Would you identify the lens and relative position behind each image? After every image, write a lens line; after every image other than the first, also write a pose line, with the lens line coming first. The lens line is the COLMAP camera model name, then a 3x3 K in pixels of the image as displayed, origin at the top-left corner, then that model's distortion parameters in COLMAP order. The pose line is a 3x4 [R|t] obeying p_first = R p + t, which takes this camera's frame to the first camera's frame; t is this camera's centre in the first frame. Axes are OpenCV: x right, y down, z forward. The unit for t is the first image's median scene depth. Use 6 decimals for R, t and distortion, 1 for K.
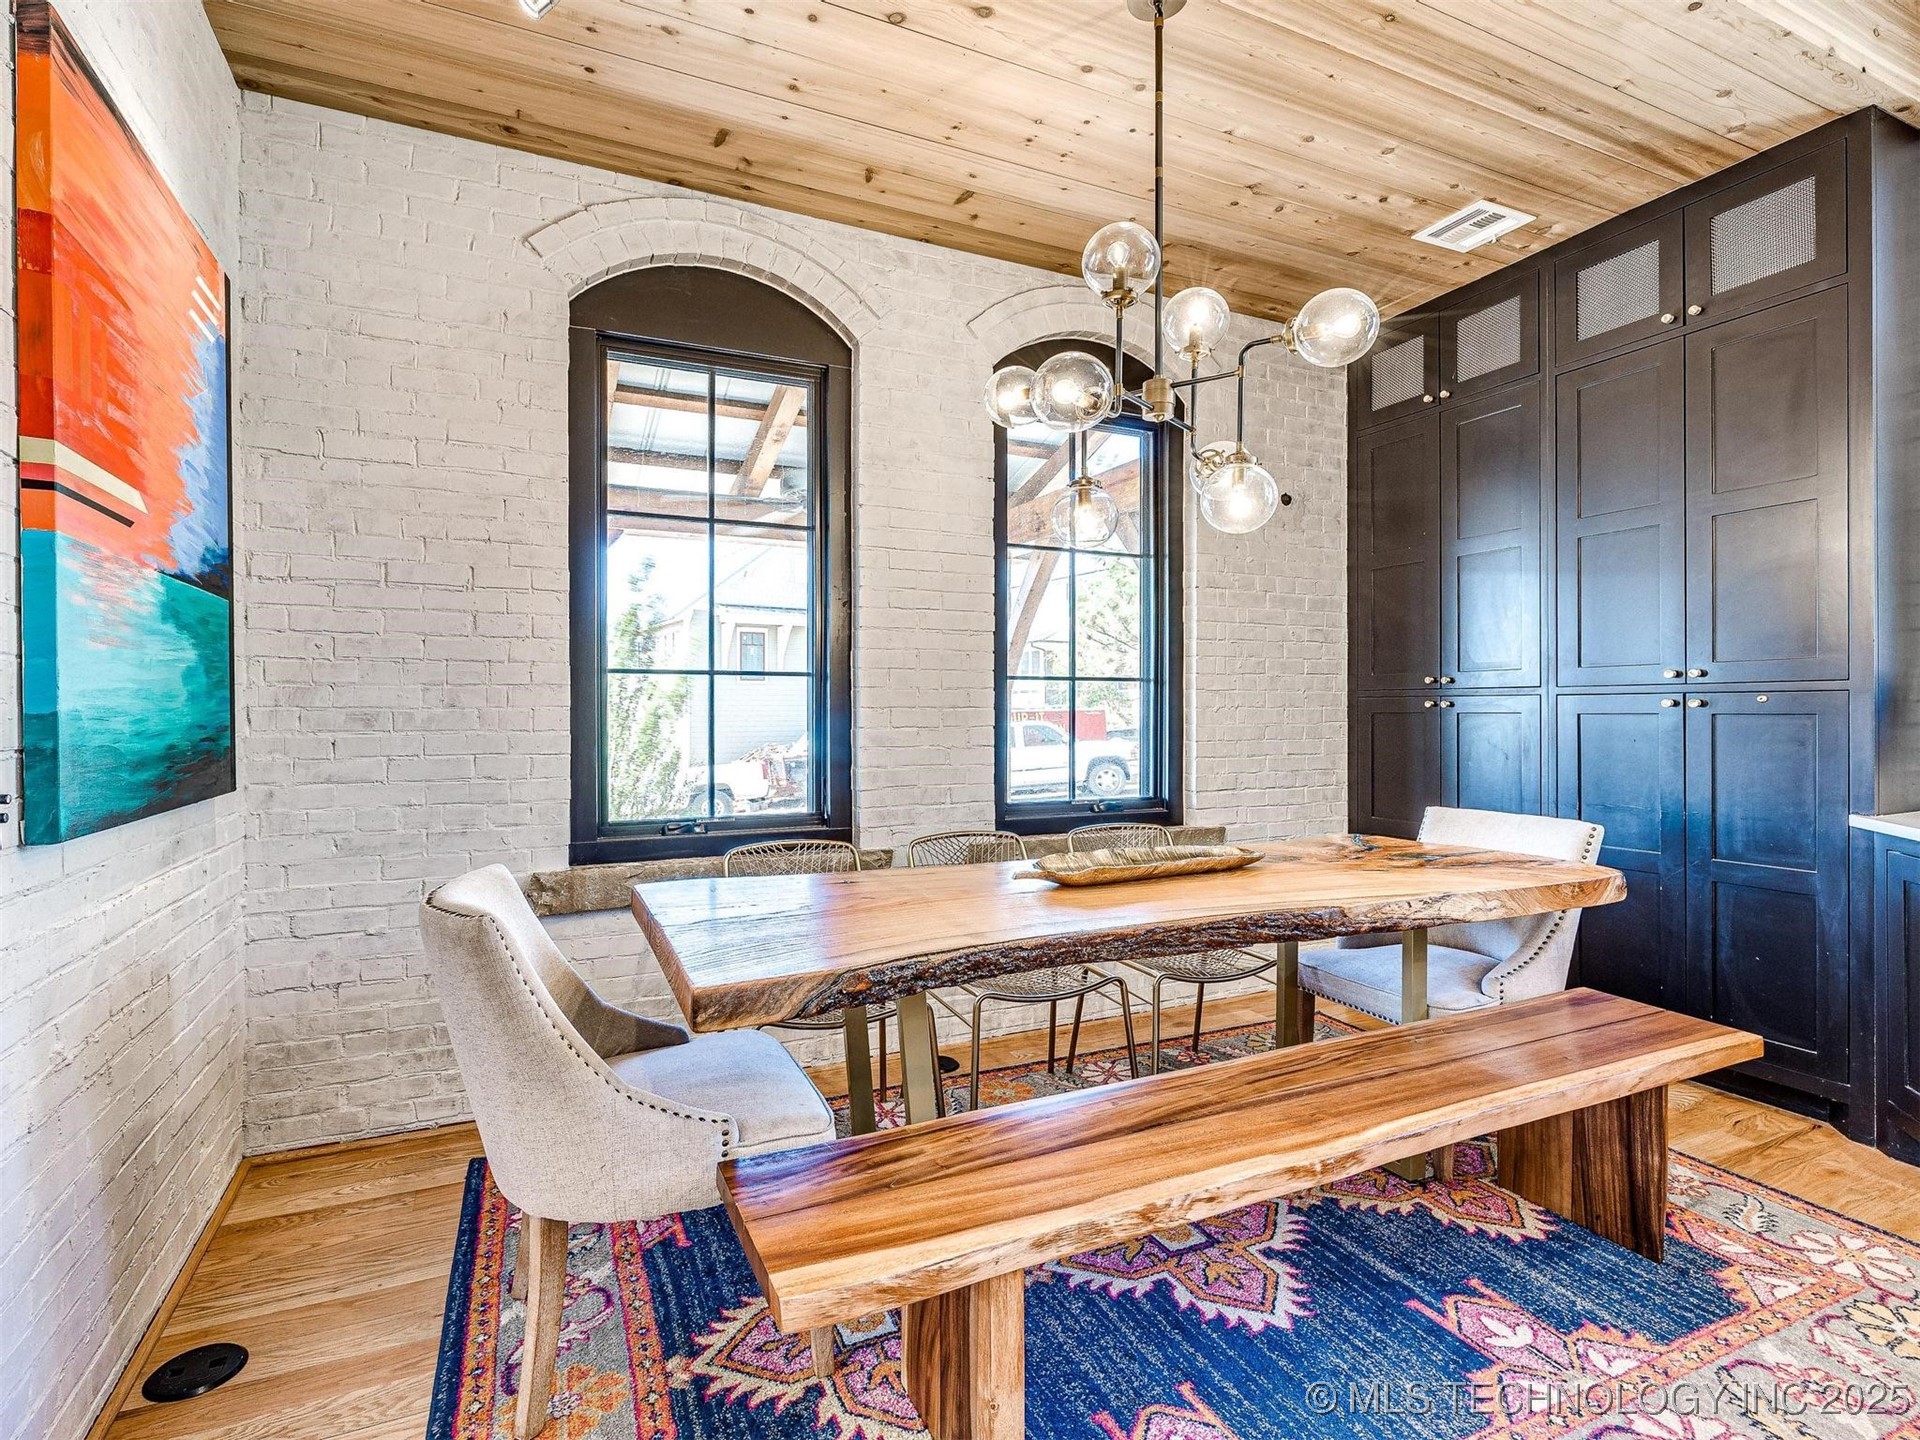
lens RADIAL K [[883.4, 0, 891.3], [0, 883.4, 718.5], [0, 0, 1]] dist [-0.002358, -0.000069]
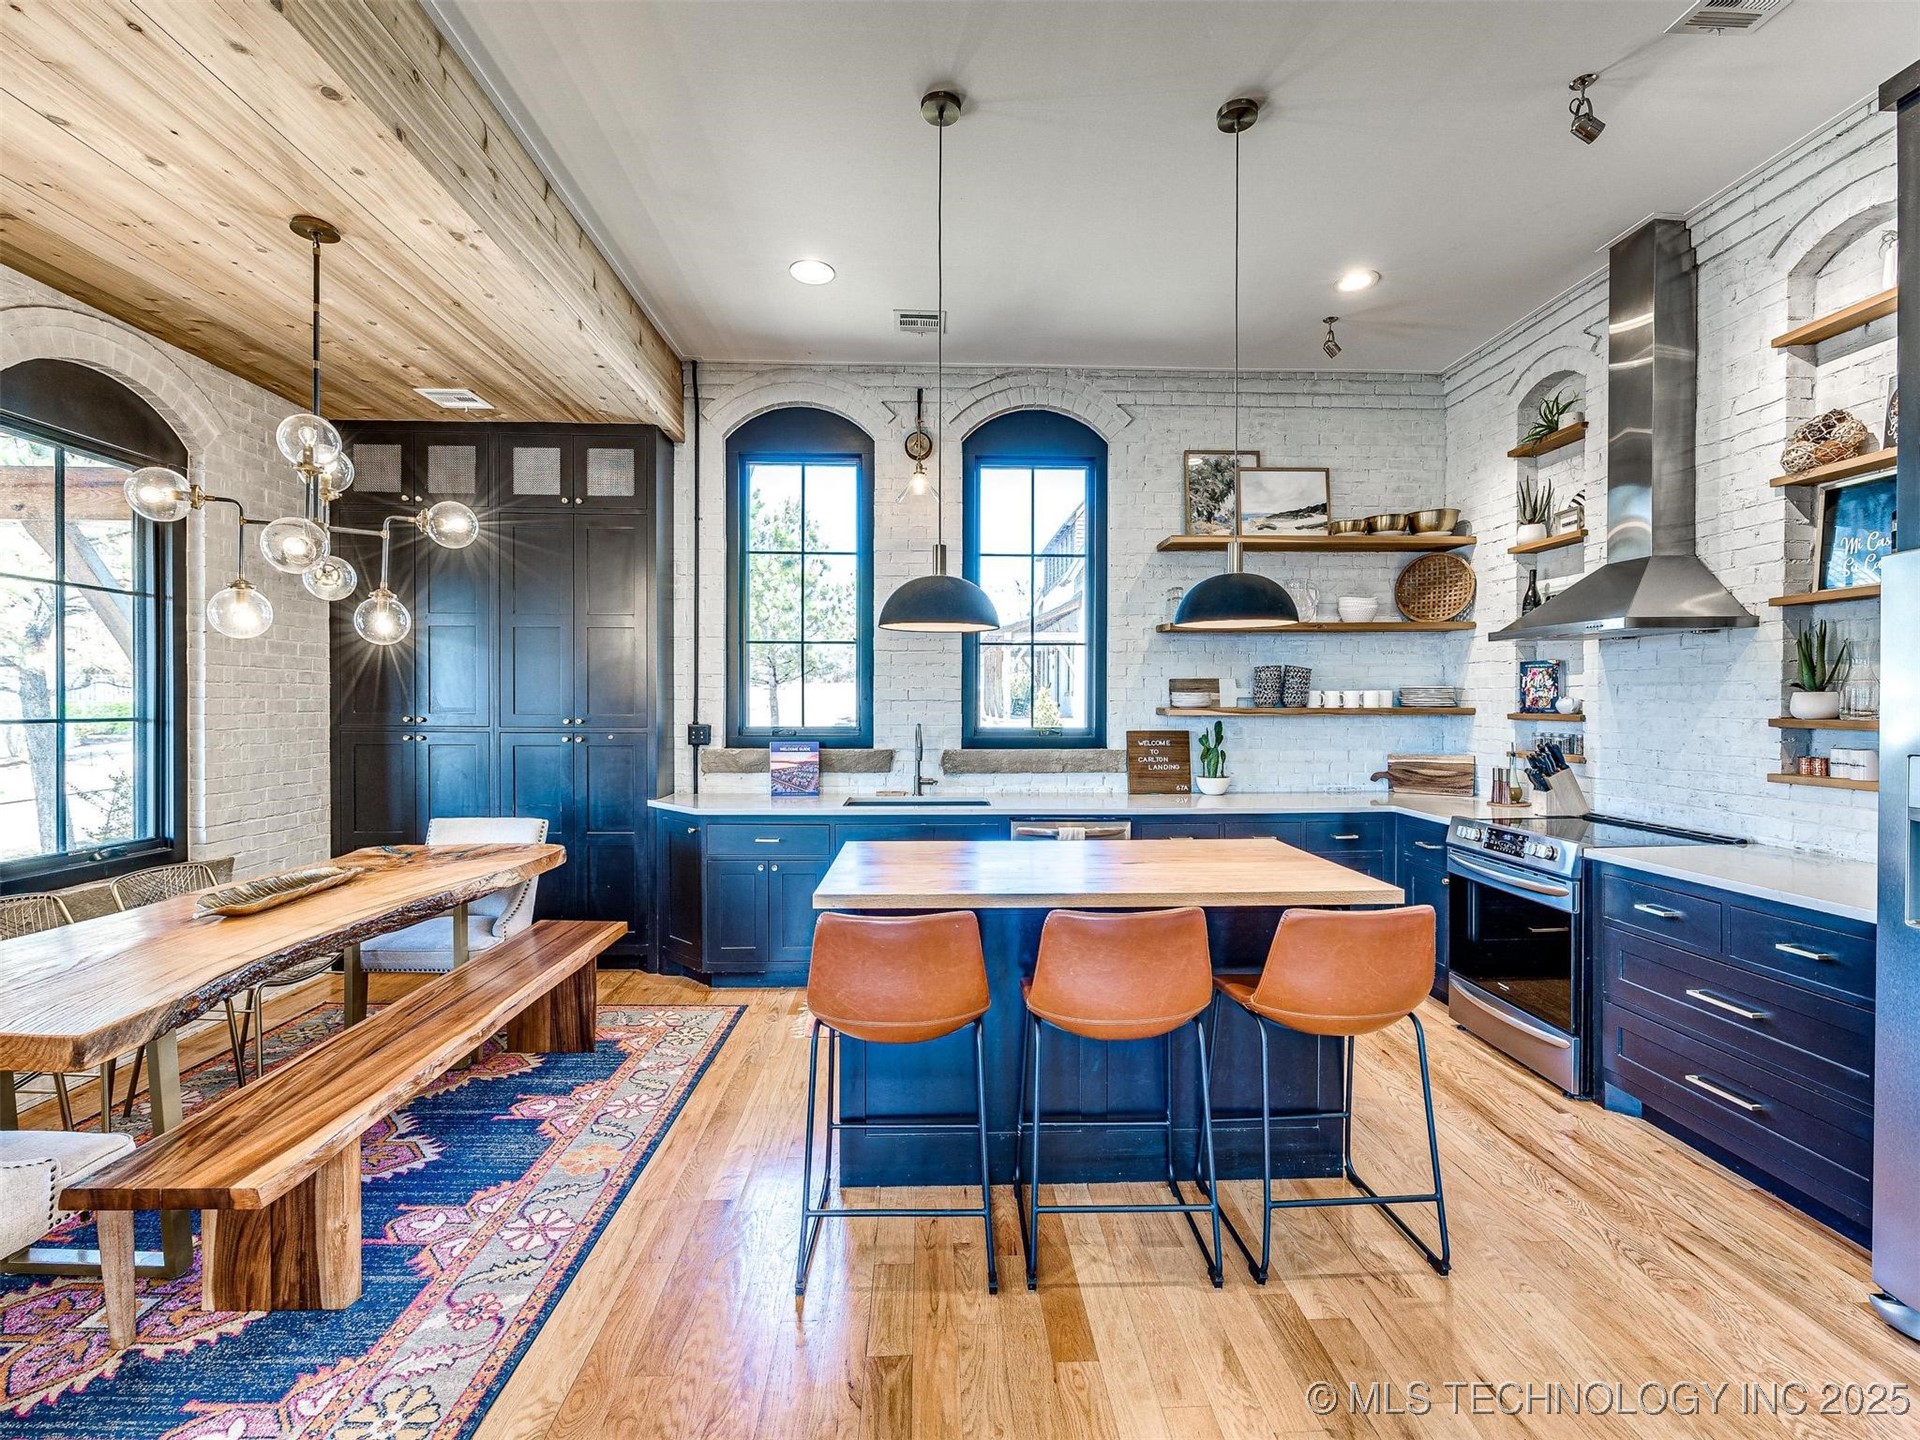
lens RADIAL K [[885.9, 0, 968.3], [0, 885.9, 726.4], [0, 0, 1]] dist [-0.003866, -0.000248]
pose [[0.333521, -0.008077, 0.942708, -0.445817], [-0.001186, 0.999959, 0.008987, -0.062502], [-0.942742, -0.004116, 0.333497, -0.262118]]
